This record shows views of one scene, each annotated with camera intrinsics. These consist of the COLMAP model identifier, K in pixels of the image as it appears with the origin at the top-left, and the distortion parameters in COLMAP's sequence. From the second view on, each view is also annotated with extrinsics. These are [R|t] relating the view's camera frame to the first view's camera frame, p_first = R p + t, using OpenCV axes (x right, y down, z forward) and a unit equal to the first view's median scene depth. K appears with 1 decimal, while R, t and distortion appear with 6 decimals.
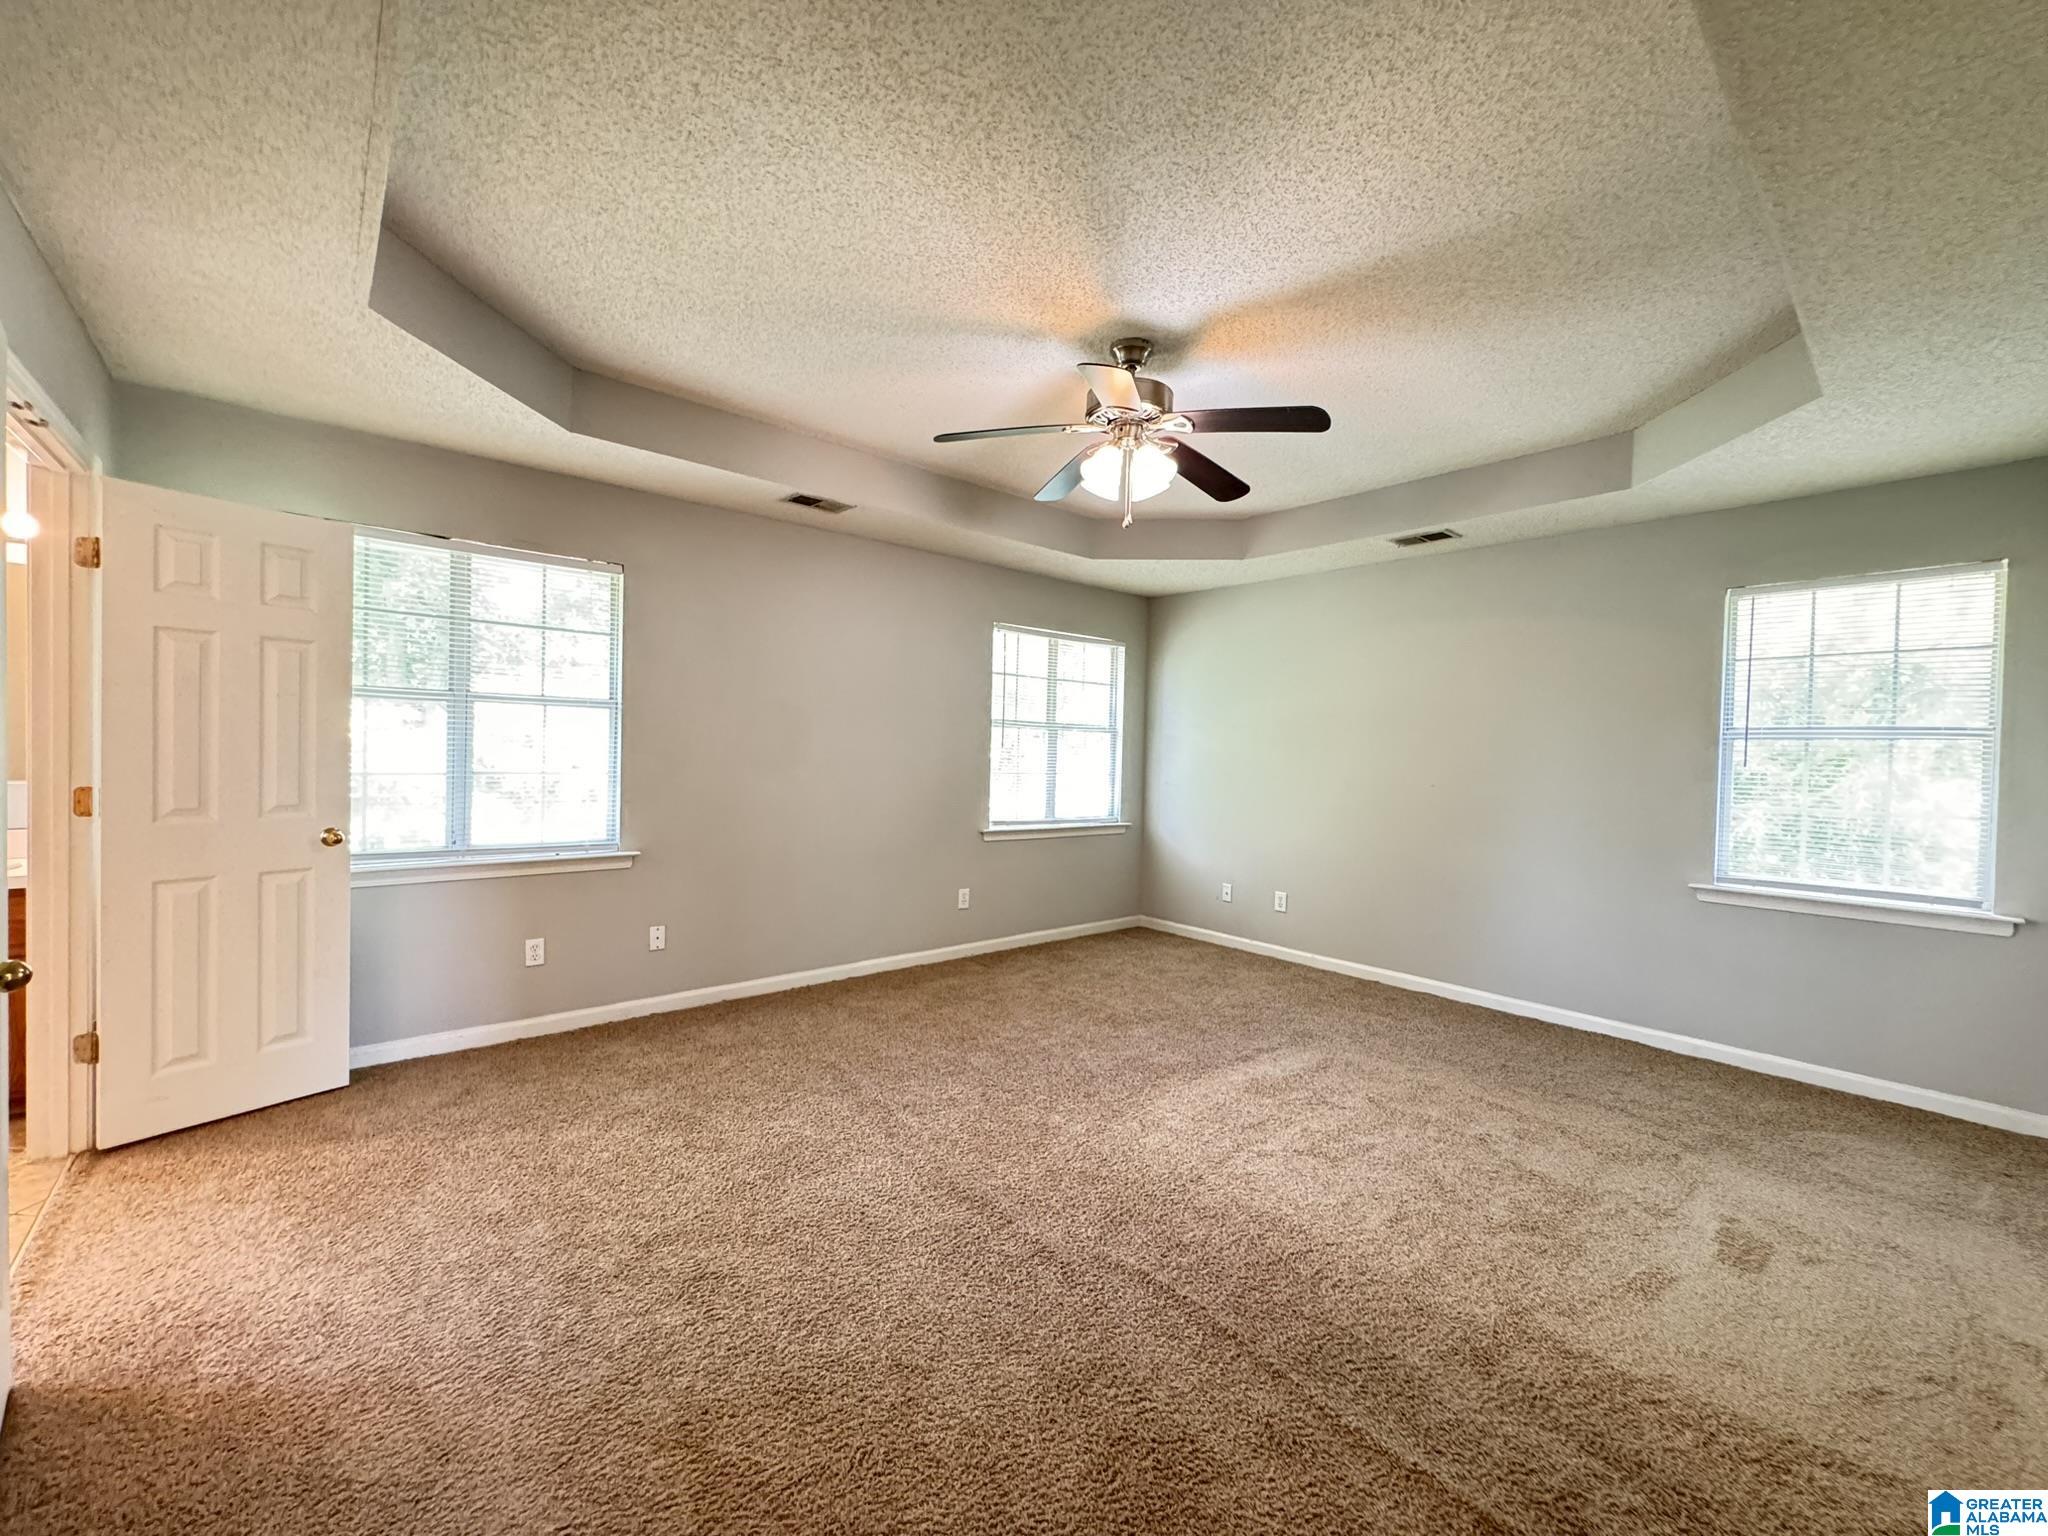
lens RADIAL K [[820.4, 0, 1024.0], [0, 820.4, 768.0], [0, 0, 1]] dist [-0.000231, 0.000055]
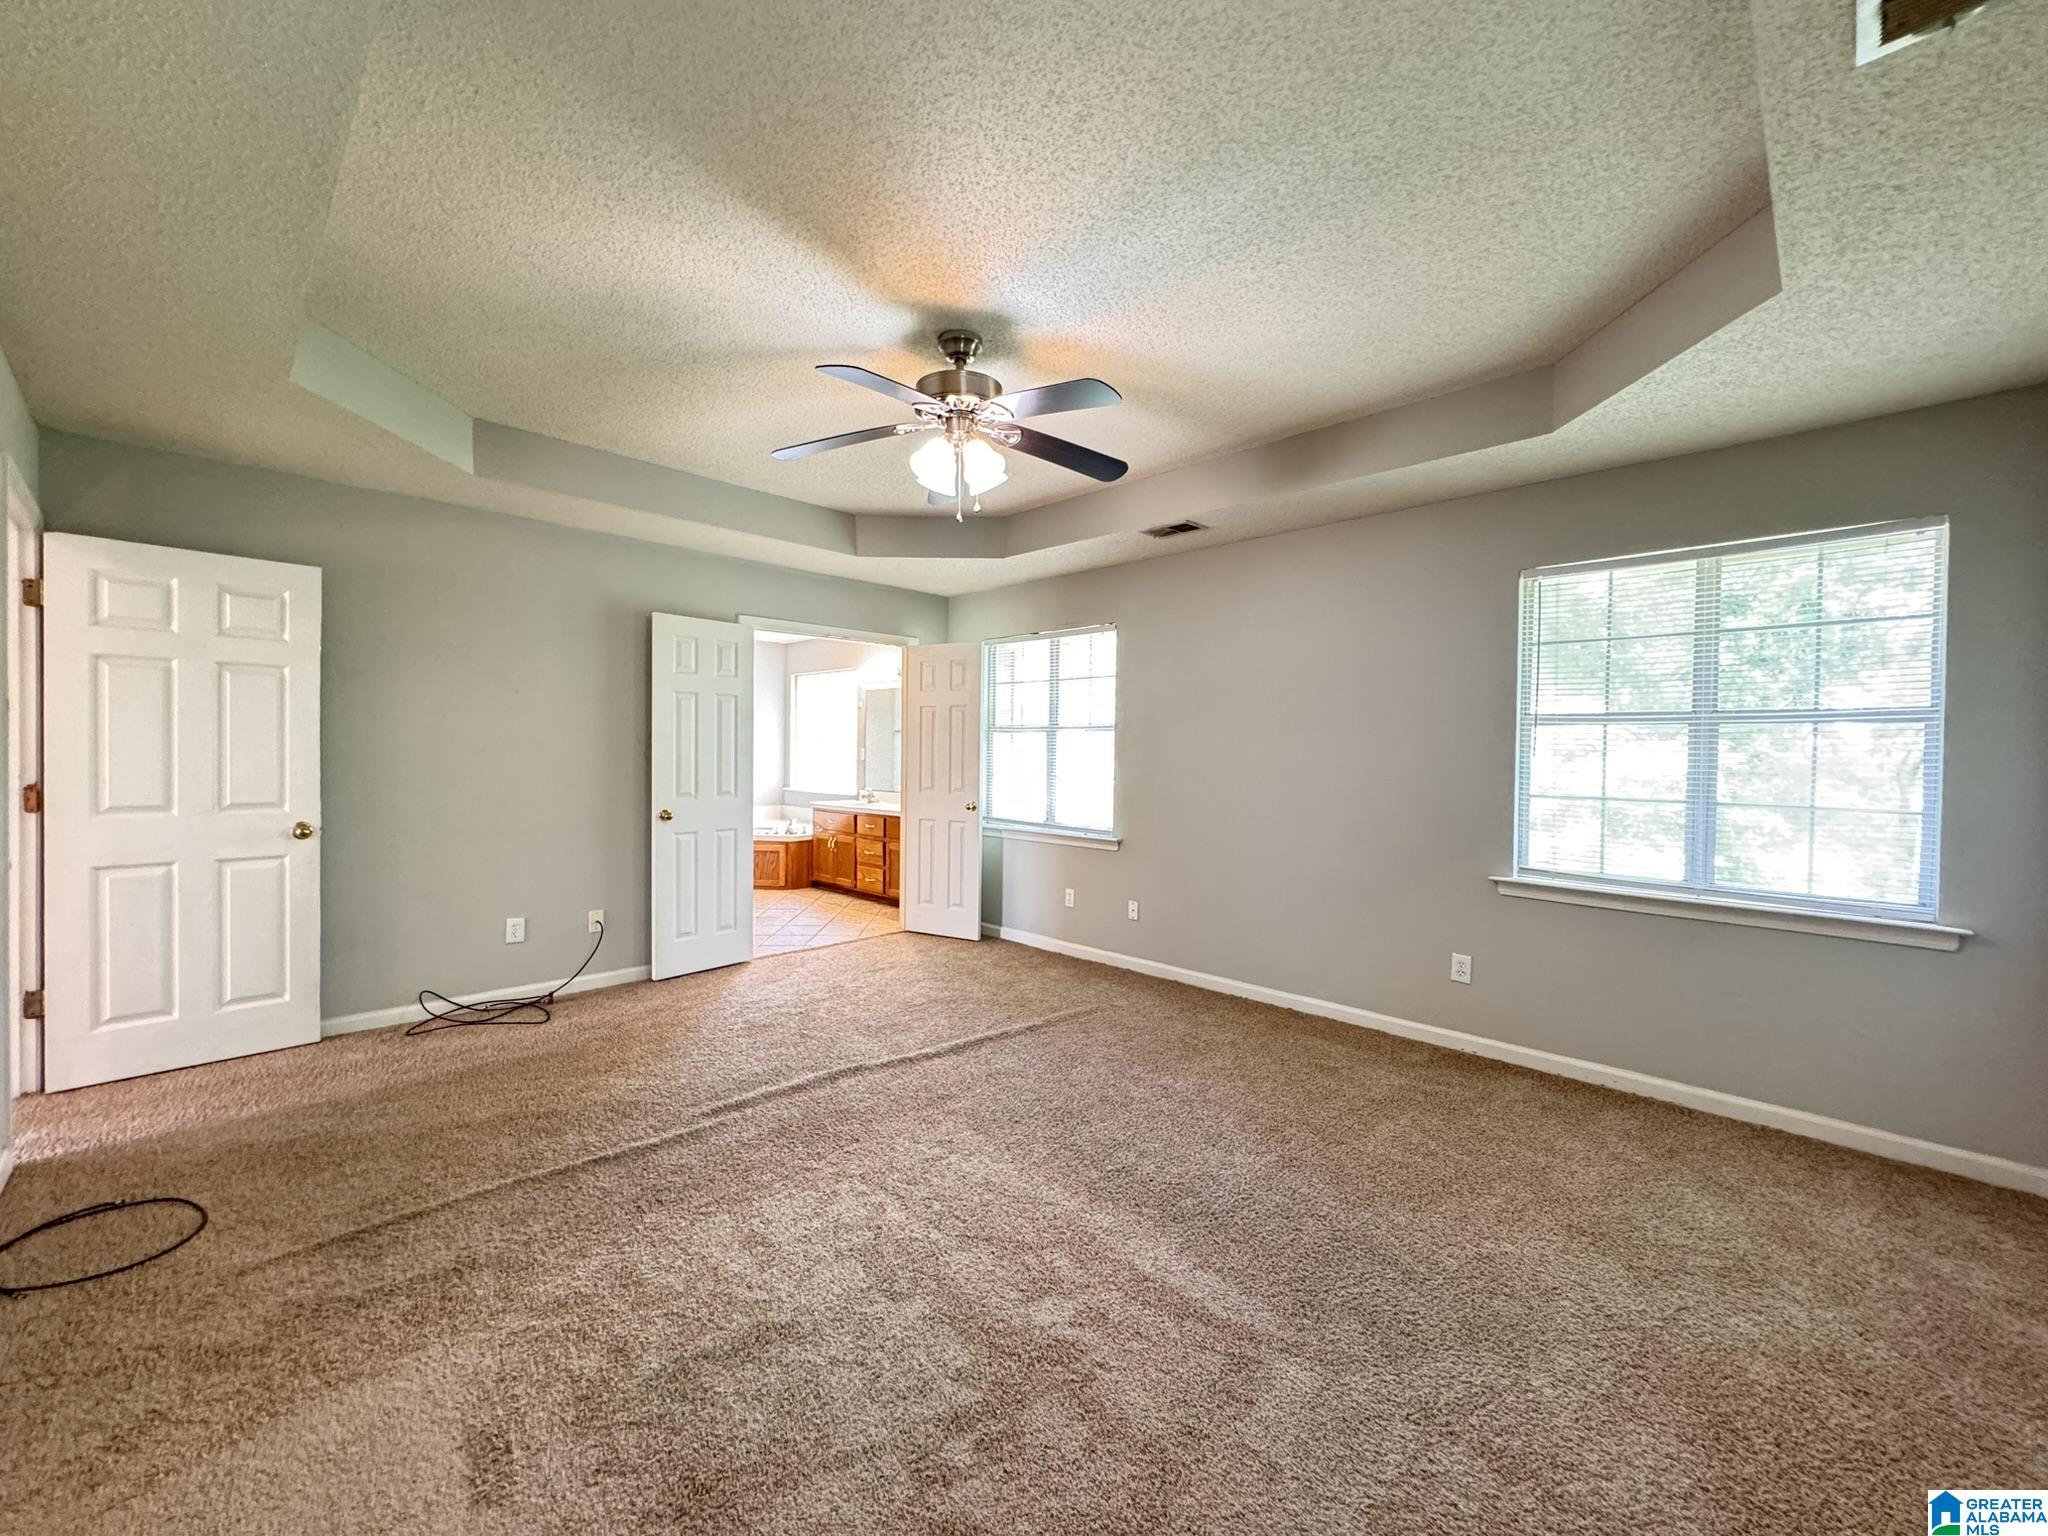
lens RADIAL K [[820.4, 0, 1024.0], [0, 820.4, 768.0], [0, 0, 1]] dist [-0.000231, 0.000055]
pose [[0.071563, -0.008287, -0.997402, 0.813687], [-0.035411, 0.999314, -0.010844, 0.008021], [0.996807, 0.036095, 0.071220, 0.745259]]
